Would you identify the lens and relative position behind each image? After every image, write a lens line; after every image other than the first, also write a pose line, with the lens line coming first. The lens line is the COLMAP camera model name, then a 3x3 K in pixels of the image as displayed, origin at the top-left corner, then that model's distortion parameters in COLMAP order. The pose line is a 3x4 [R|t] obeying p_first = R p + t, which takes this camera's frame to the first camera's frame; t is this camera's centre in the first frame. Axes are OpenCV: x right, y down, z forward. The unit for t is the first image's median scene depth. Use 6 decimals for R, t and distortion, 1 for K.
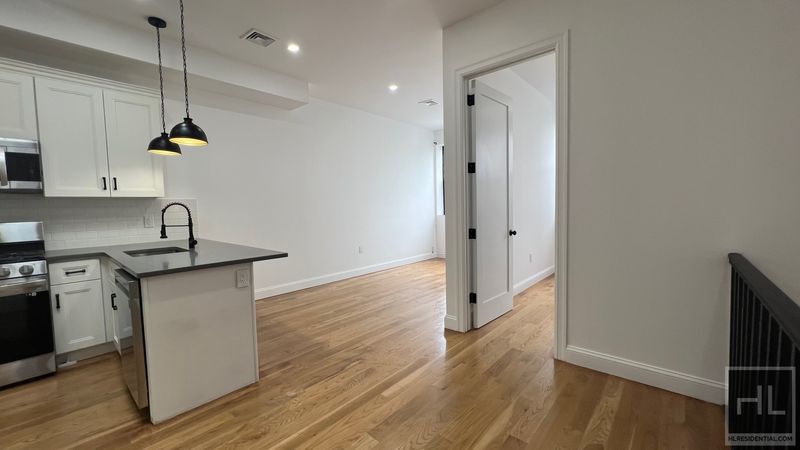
lens RADIAL K [[319.3, 0, 399.3], [0, 319.3, 223.3], [0, 0, 1]] dist [-0.001130, 0.000157]
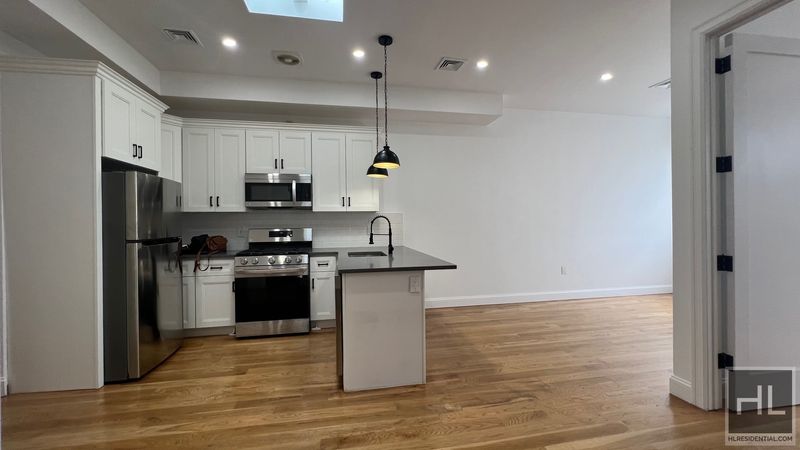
lens RADIAL K [[319.3, 0, 399.3], [0, 319.3, 223.3], [0, 0, 1]] dist [-0.001130, 0.000157]
pose [[0.793247, 0.016149, -0.608686, 0.105313], [-0.041725, 0.998740, -0.027879, -0.003865], [0.607469, 0.047512, 0.792922, 0.067668]]
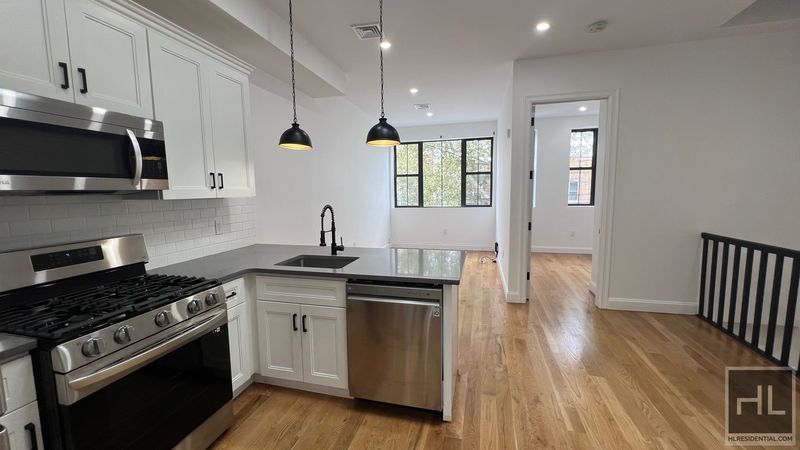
lens RADIAL K [[319.3, 0, 399.3], [0, 319.3, 223.3], [0, 0, 1]] dist [-0.001130, 0.000157]
pose [[0.889253, -0.035658, 0.456023, -0.917389], [0.018643, 0.998954, 0.041758, -0.047940], [-0.457035, -0.028632, 0.888988, 0.105108]]
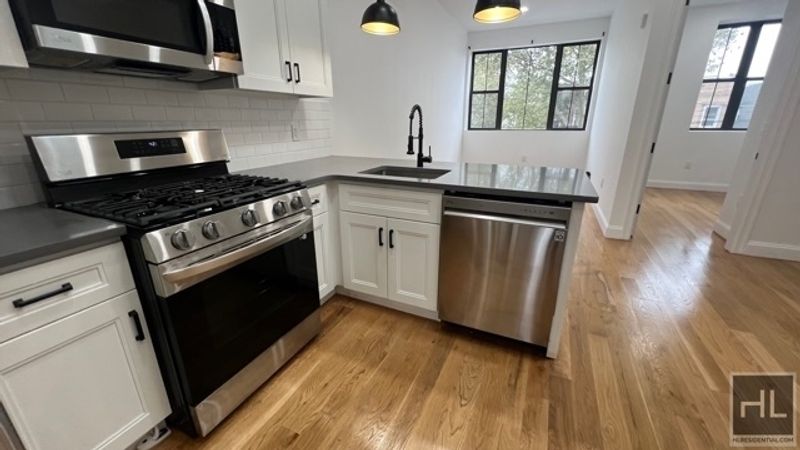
lens RADIAL K [[317.9, 0, 400.0], [0, 317.9, 225.0], [0, 0, 1]] dist [-0.001578, -0.000166]
pose [[0.957285, -0.071013, 0.280289, -0.950347], [-0.003275, 0.966647, 0.256092, 0.015027], [-0.289126, -0.246071, 0.925124, 0.250286]]
